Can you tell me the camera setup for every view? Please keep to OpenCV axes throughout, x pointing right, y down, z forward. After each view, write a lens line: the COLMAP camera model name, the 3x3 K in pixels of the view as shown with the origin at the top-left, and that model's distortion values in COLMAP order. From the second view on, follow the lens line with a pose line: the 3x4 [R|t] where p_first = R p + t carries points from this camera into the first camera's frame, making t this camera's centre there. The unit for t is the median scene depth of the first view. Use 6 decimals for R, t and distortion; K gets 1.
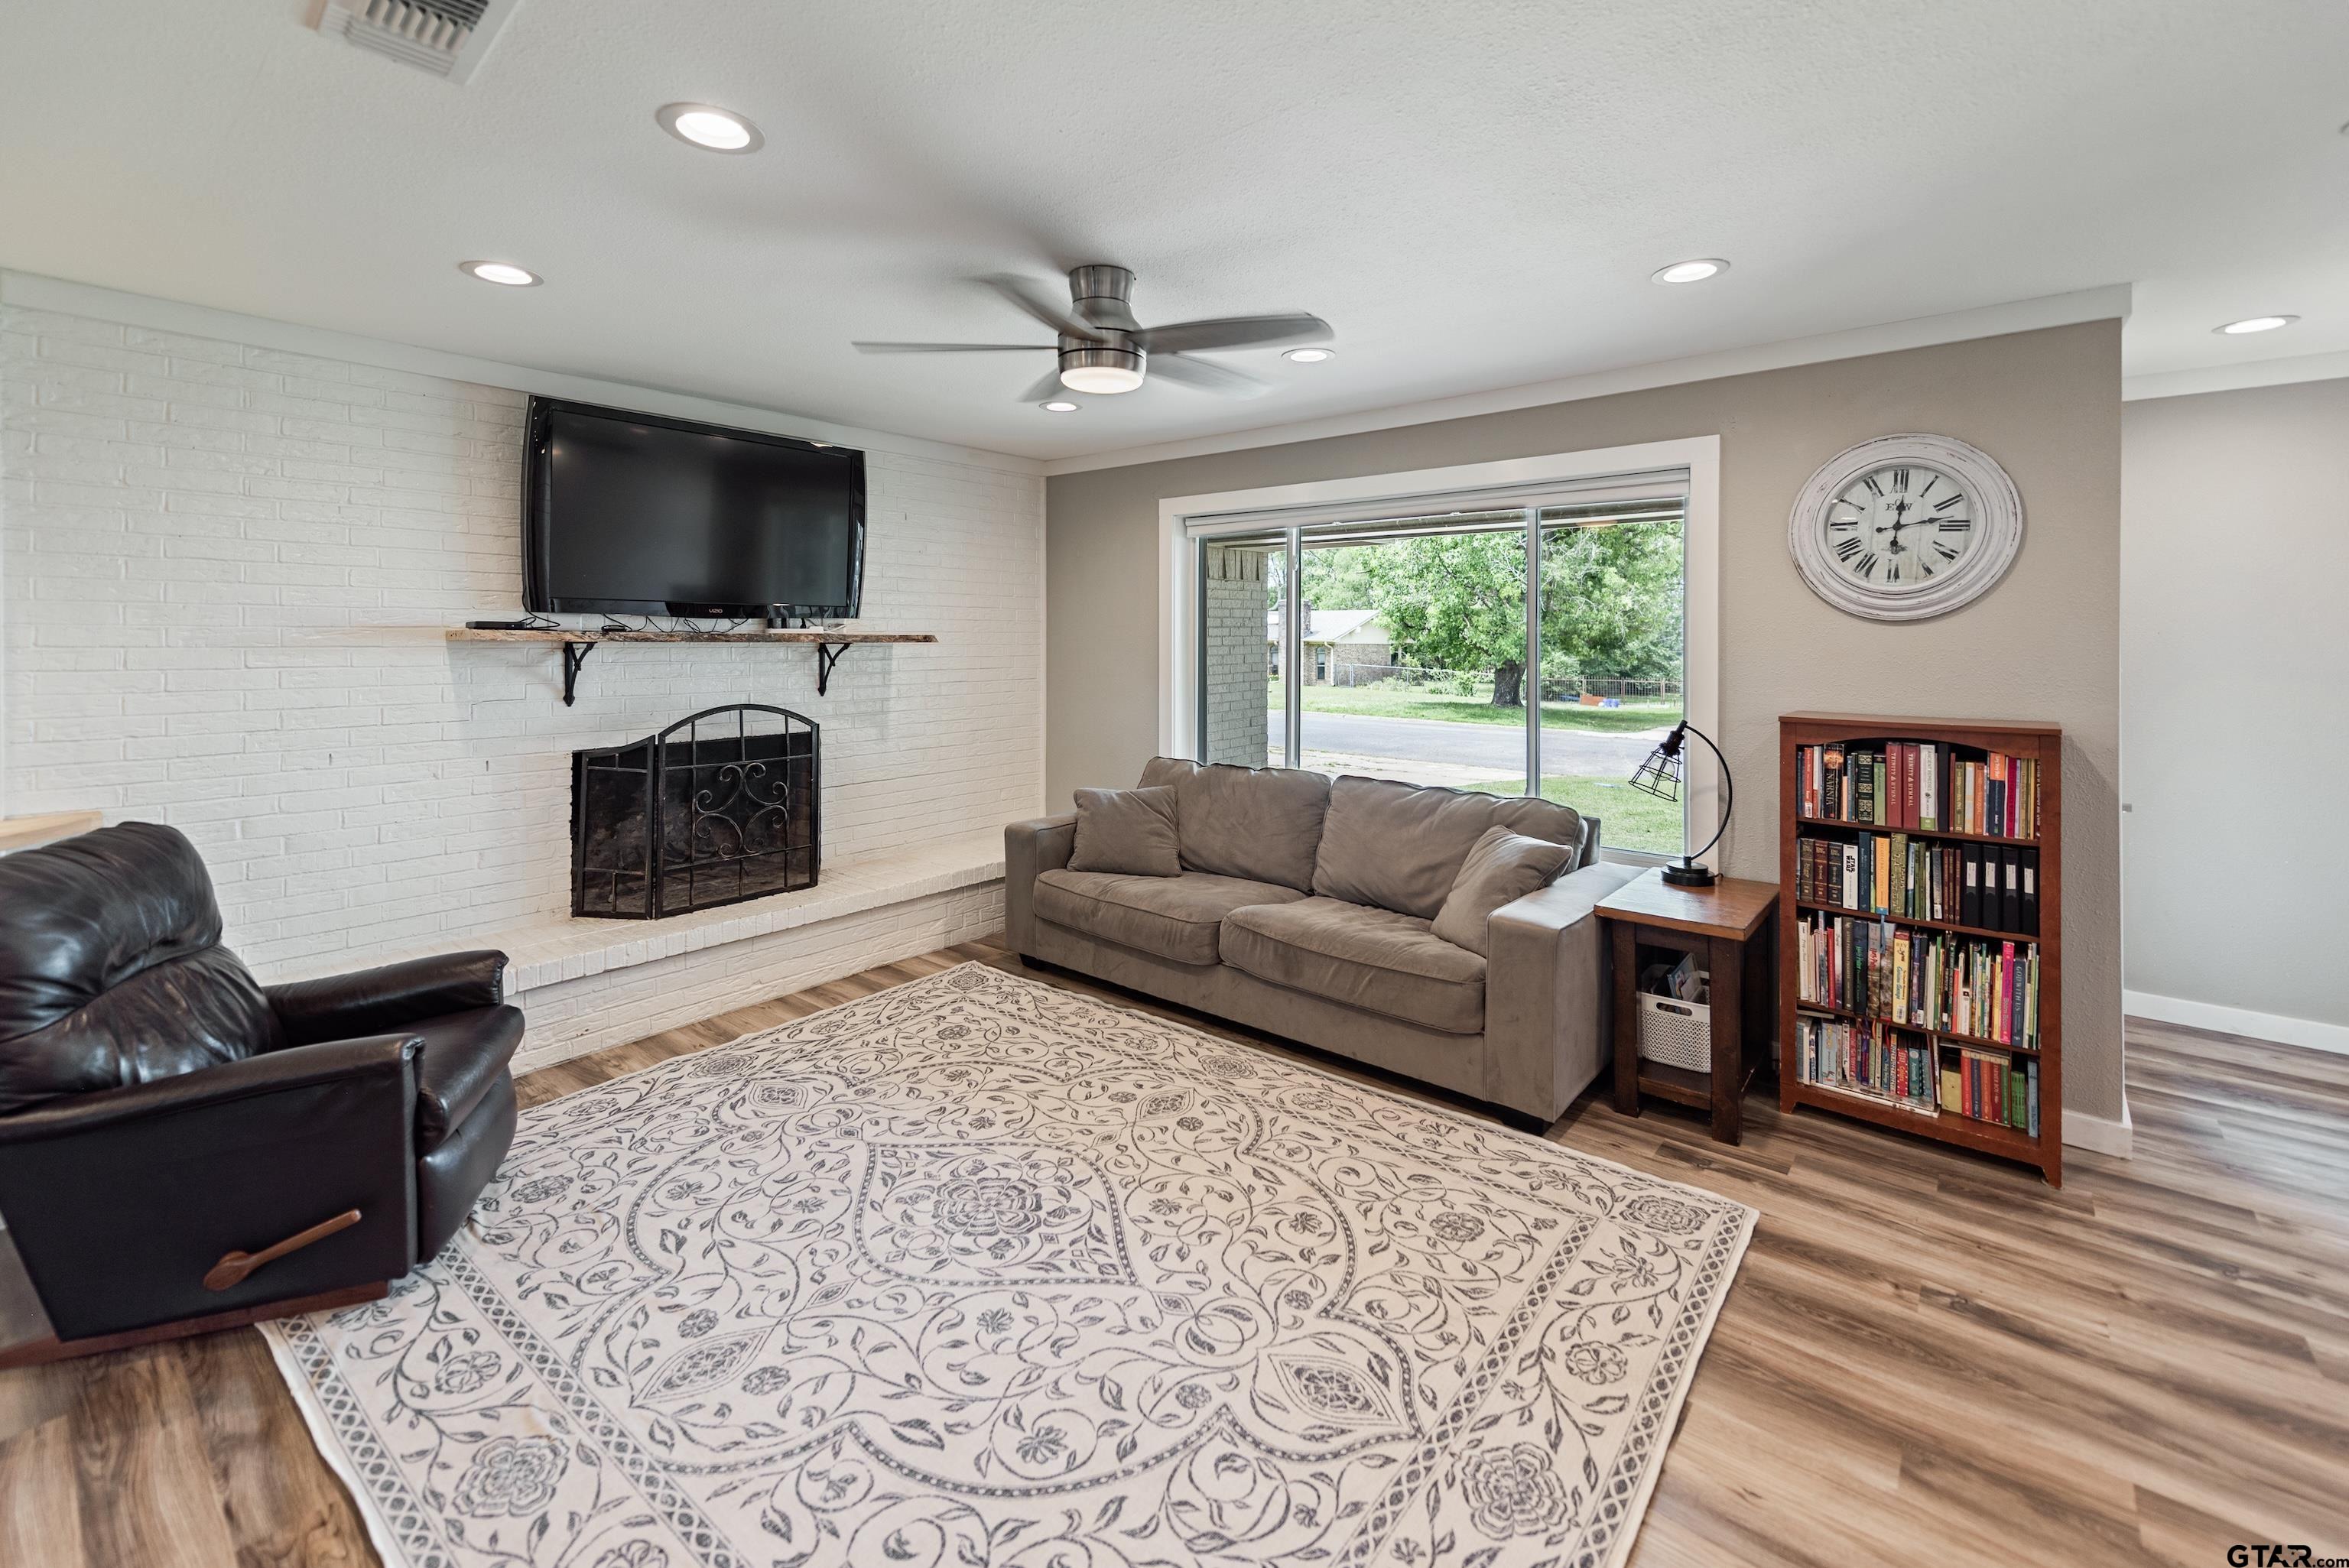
lens RADIAL K [[980.2, 0, 1185.2], [0, 980.2, 641.5], [0, 0, 1]] dist [0.009583, -0.001045]
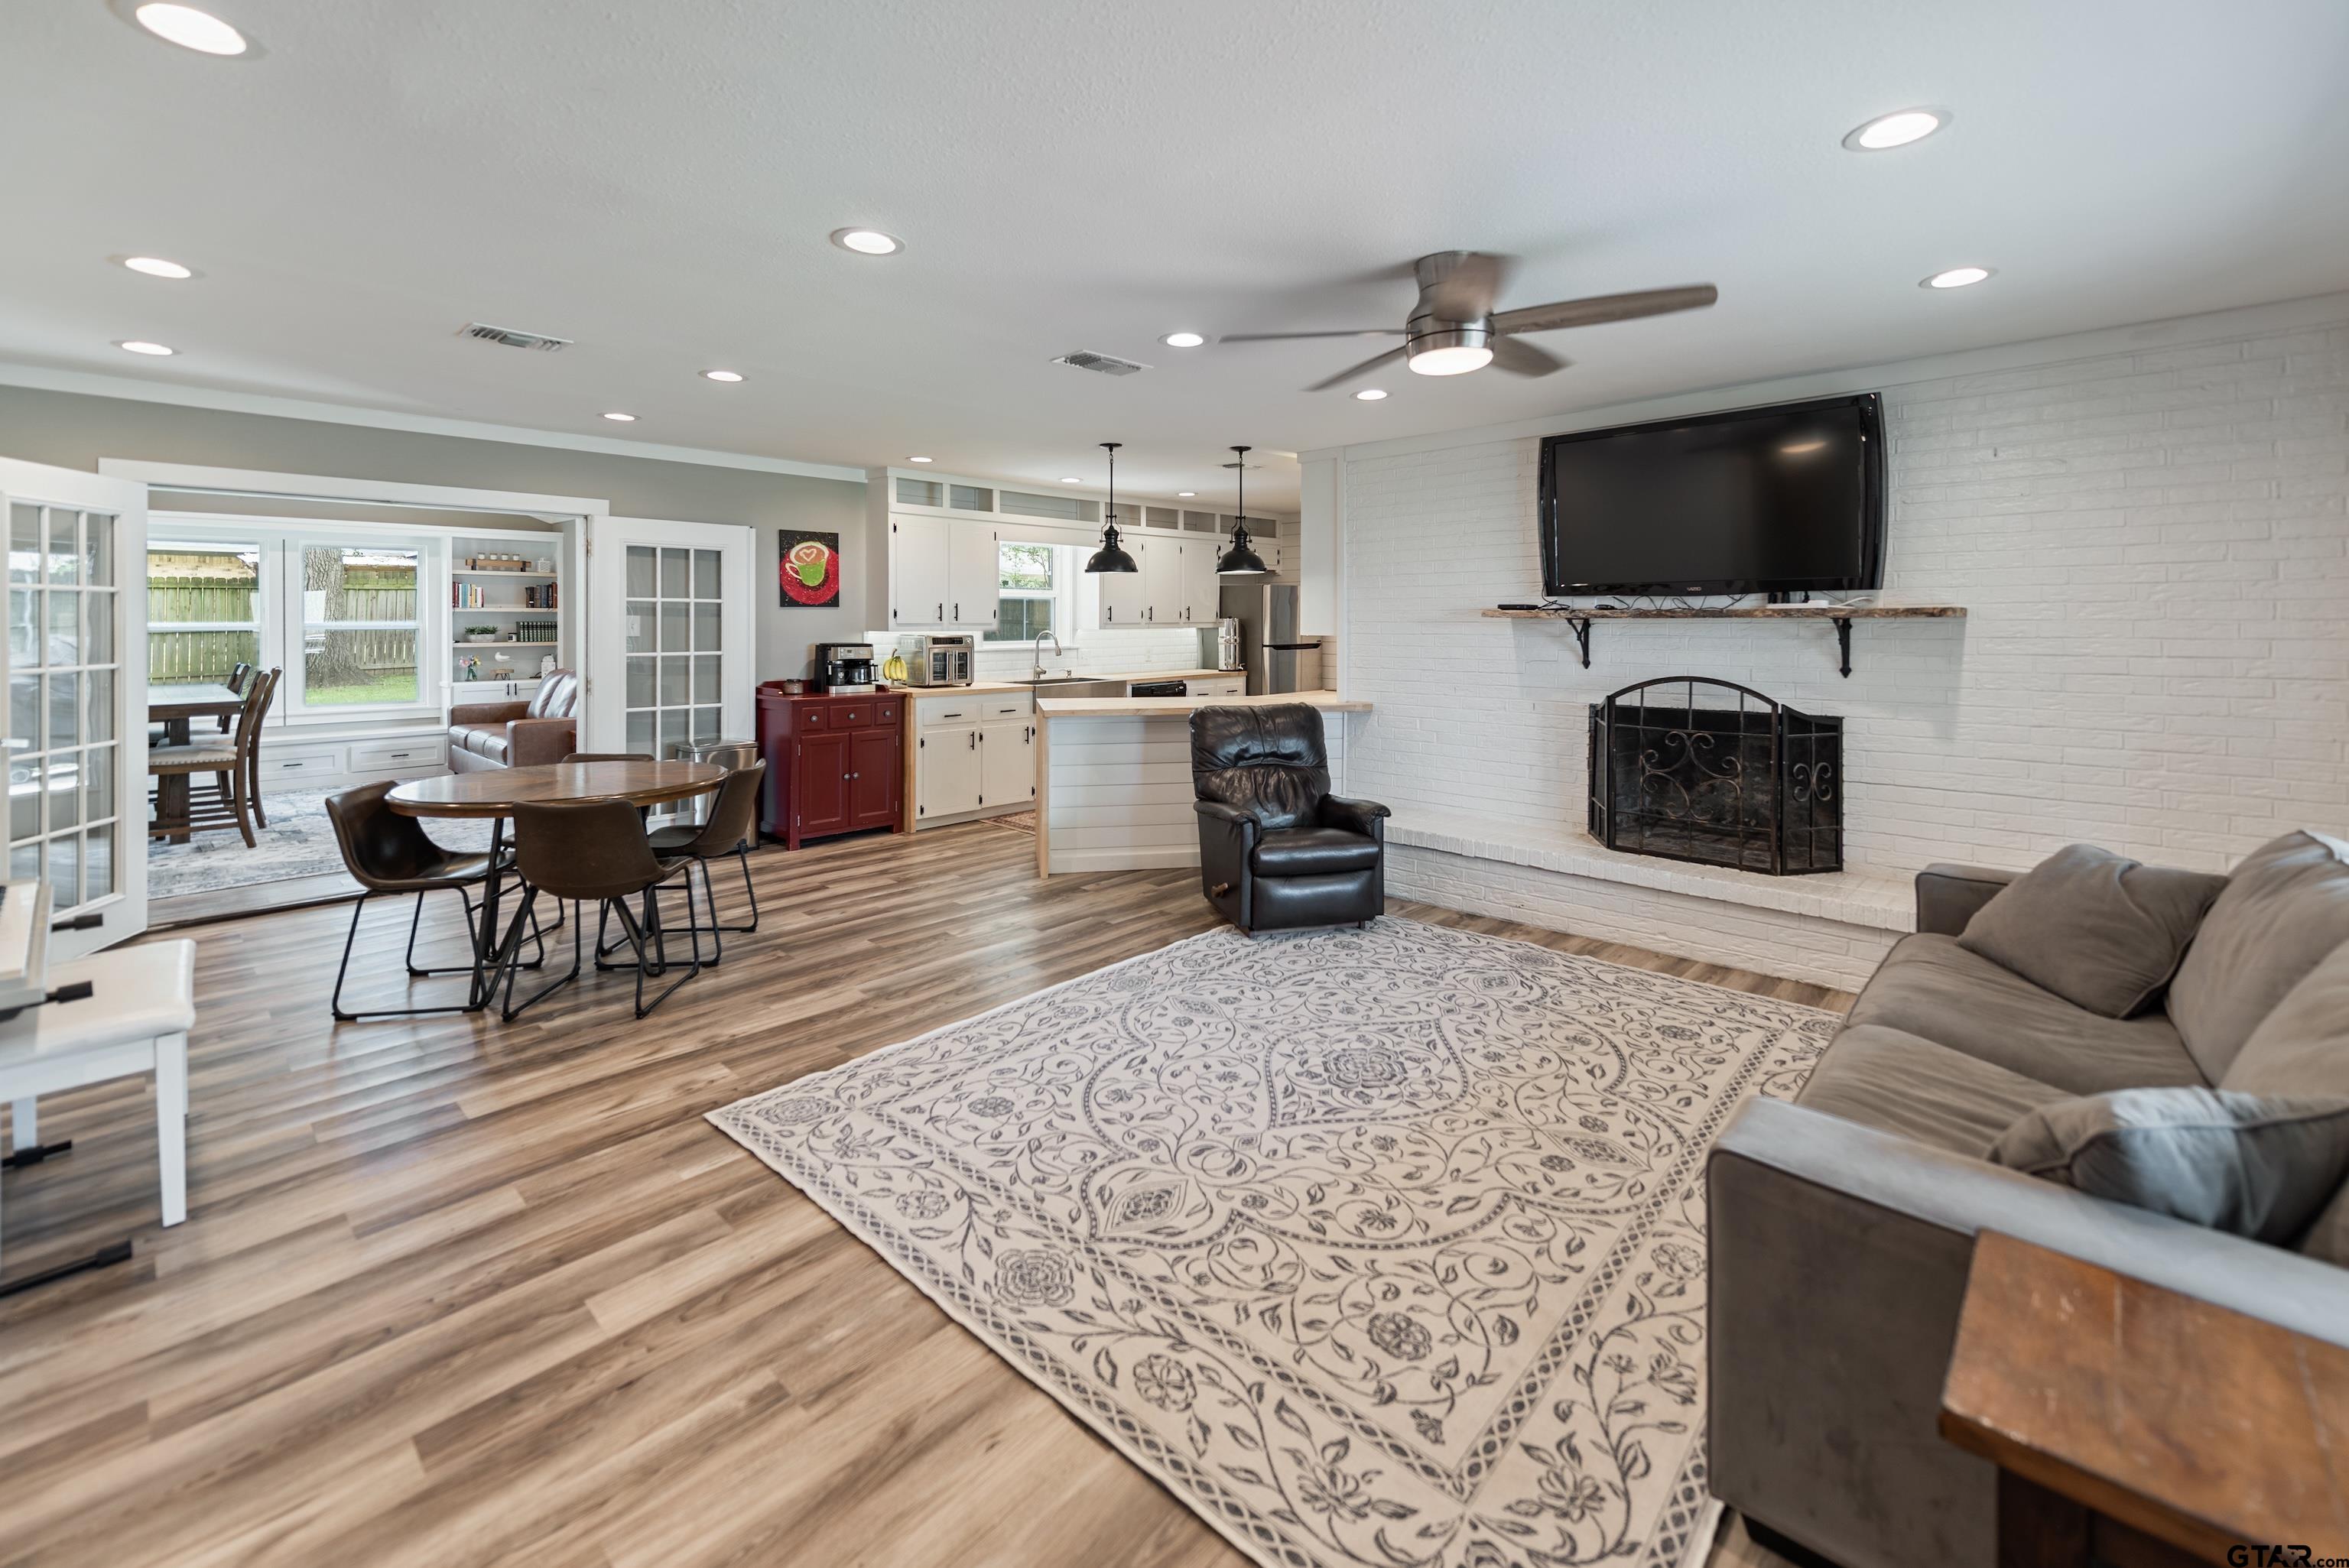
lens RADIAL K [[980.5, 0, 1173.2], [0, 980.5, 612.4], [0, 0, 1]] dist [0.008396, -0.000873]
pose [[-0.059483, -0.012903, -0.998146, 0.964254], [-0.002553, 0.999915, -0.012774, 0.014974], [0.998226, 0.001788, -0.059511, 0.759638]]
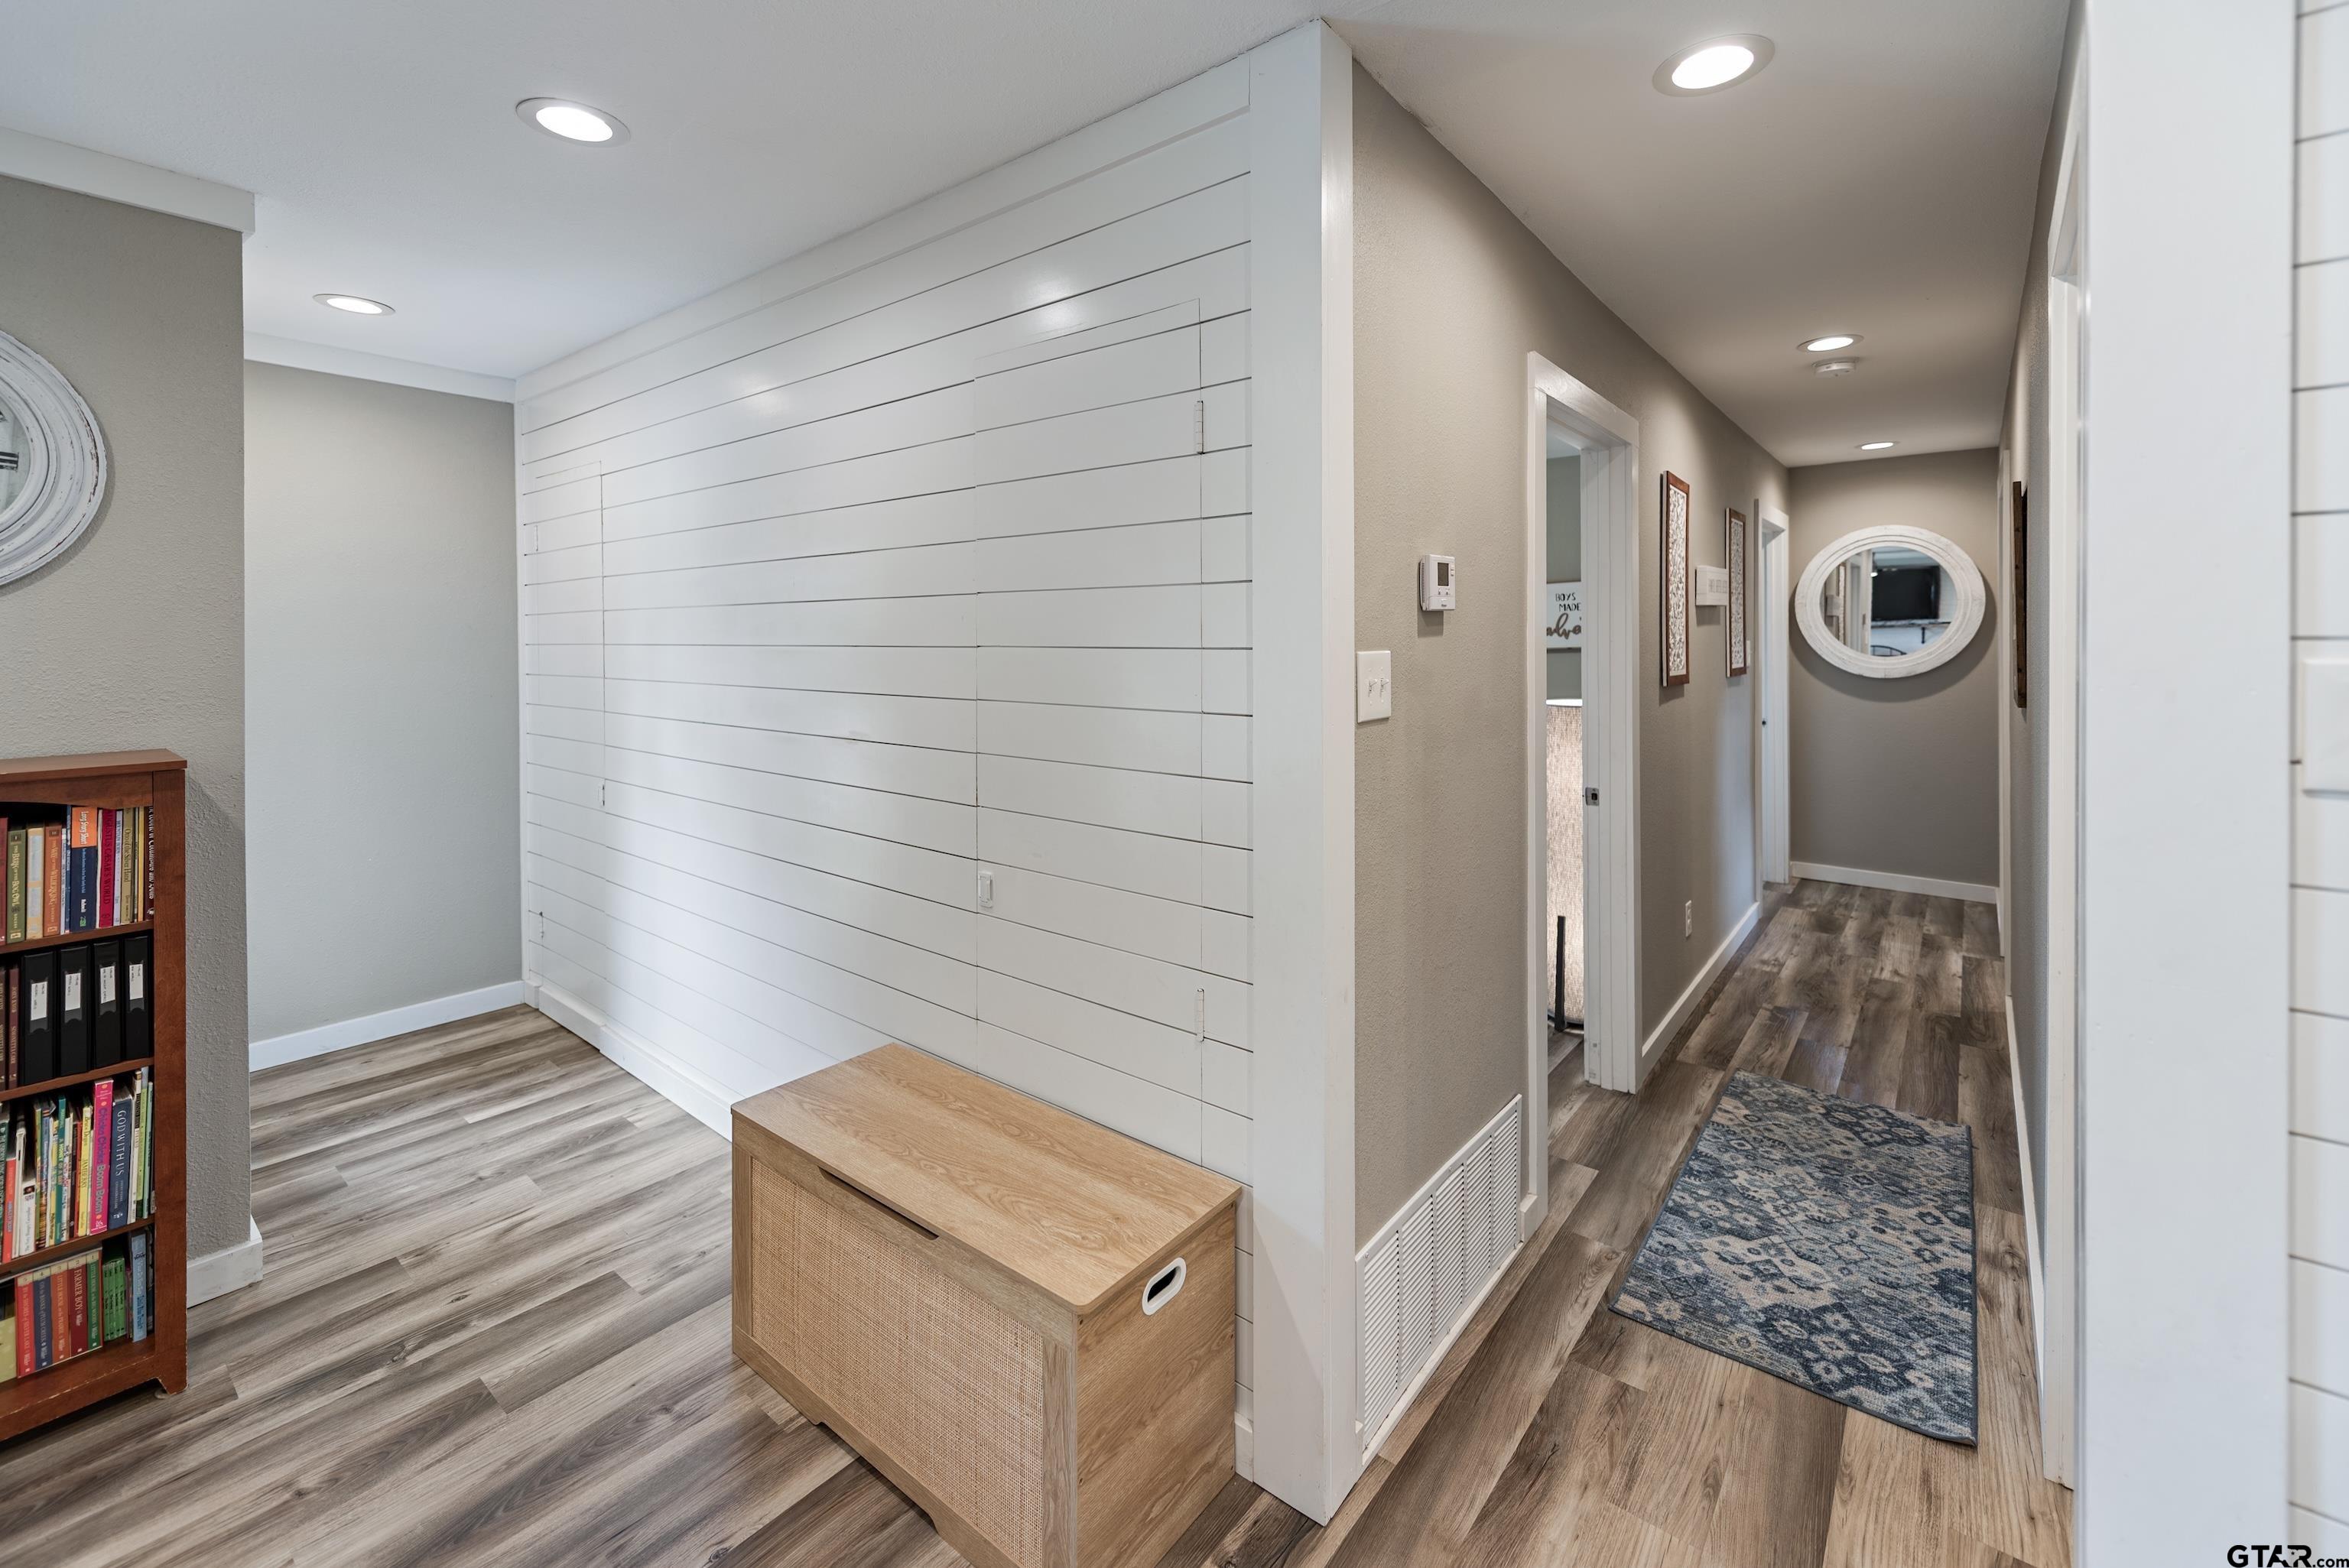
lens RADIAL K [[984.3, 0, 1171.8], [0, 984.3, 640.5], [0, 0, 1]] dist [0.002668, 0.000233]
pose [[-0.013040, -0.006225, 0.999896, 0.143450], [0.003516, 0.999974, 0.006271, -0.001287], [-0.999909, 0.003597, -0.013017, 0.269094]]
